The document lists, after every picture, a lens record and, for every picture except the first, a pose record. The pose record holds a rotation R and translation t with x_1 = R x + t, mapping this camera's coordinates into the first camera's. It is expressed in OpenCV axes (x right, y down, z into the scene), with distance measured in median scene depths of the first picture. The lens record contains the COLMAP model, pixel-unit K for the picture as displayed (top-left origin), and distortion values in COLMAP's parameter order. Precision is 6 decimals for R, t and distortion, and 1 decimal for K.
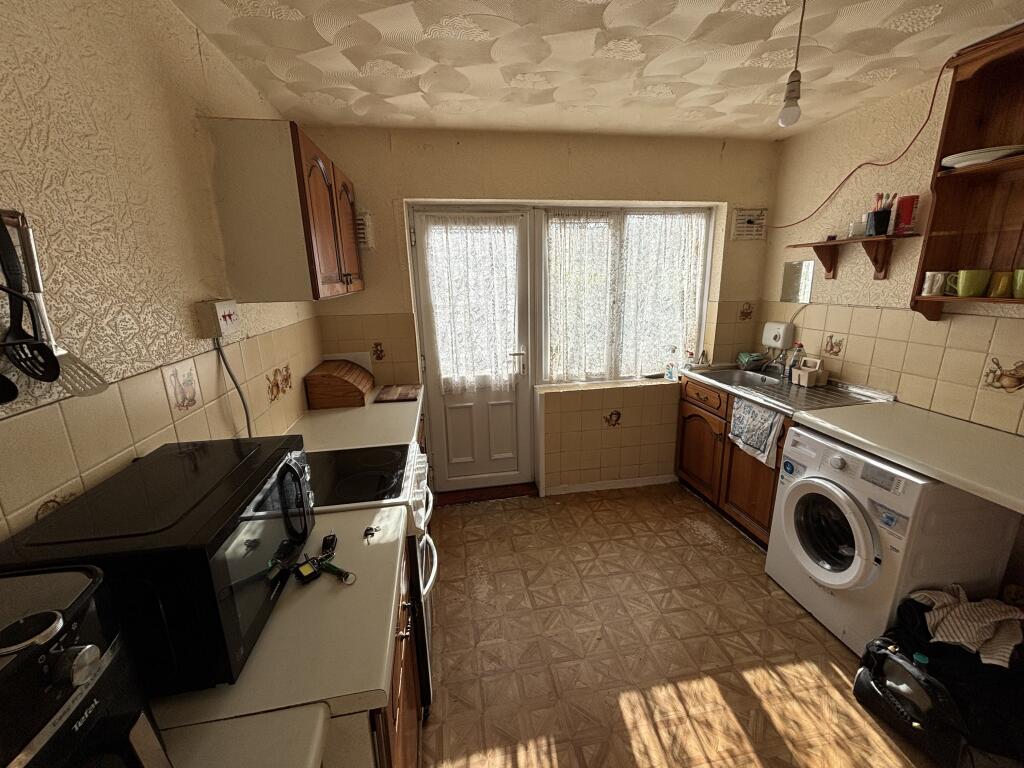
lens RADIAL K [[409.3, 0, 510.5], [0, 409.3, 380.9], [0, 0, 1]] dist [0.000526, -0.000656]
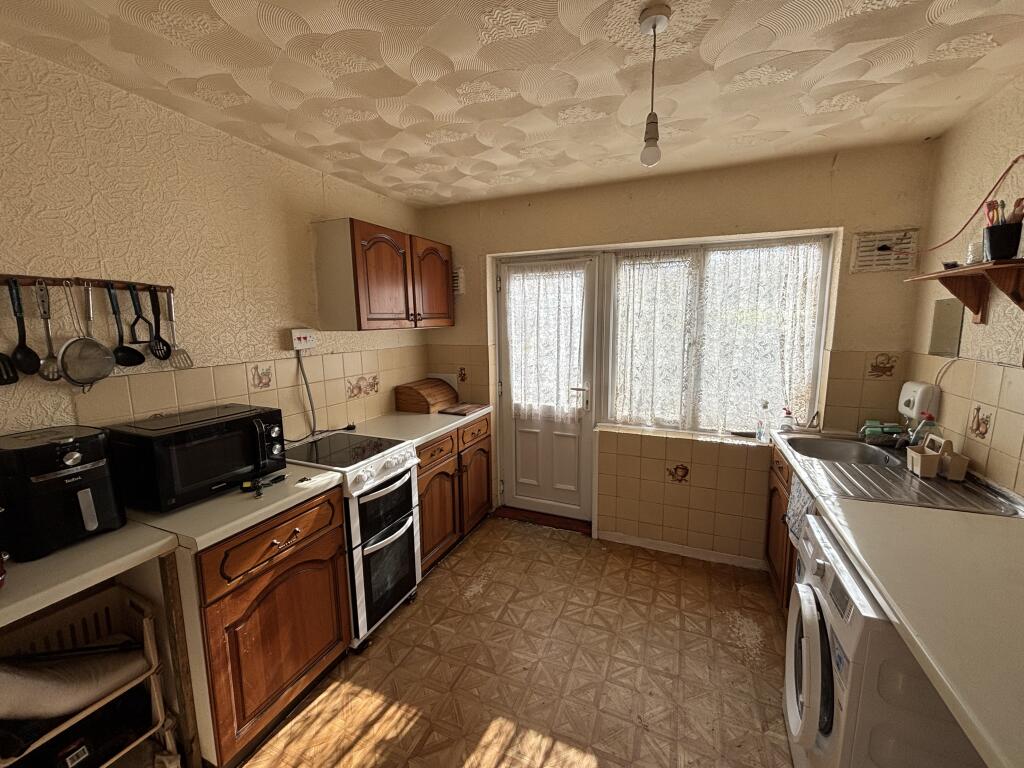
lens RADIAL K [[409.3, 0, 510.5], [0, 409.3, 380.9], [0, 0, 1]] dist [0.000526, -0.000656]
pose [[0.839864, 0.093422, -0.534698, 0.462143], [-0.141537, 0.988691, -0.049573, -0.012025], [0.524019, 0.117314, 0.843588, 0.032227]]
